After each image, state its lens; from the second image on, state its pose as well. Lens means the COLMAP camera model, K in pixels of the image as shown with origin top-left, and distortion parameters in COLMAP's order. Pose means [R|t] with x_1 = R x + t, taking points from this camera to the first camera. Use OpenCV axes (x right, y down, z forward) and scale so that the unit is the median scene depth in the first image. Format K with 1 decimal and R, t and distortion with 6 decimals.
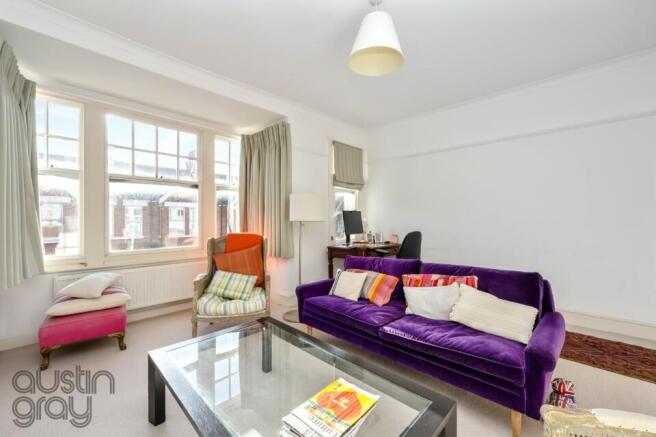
lens RADIAL K [[260.5, 0, 329.3], [0, 260.5, 221.5], [0, 0, 1]] dist [-0.000582, -0.000051]
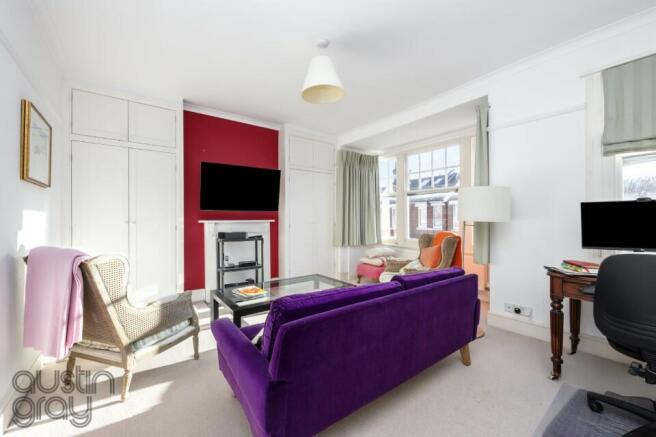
lens RADIAL K [[260.5, 0, 329.2], [0, 260.5, 216.3], [0, 0, 1]] dist [-0.000582, -0.000051]
pose [[-0.152622, -0.003070, -0.988280, 0.791704], [-0.005144, 0.999984, -0.002312, -0.016632], [0.988271, 0.004731, -0.152635, 0.695320]]
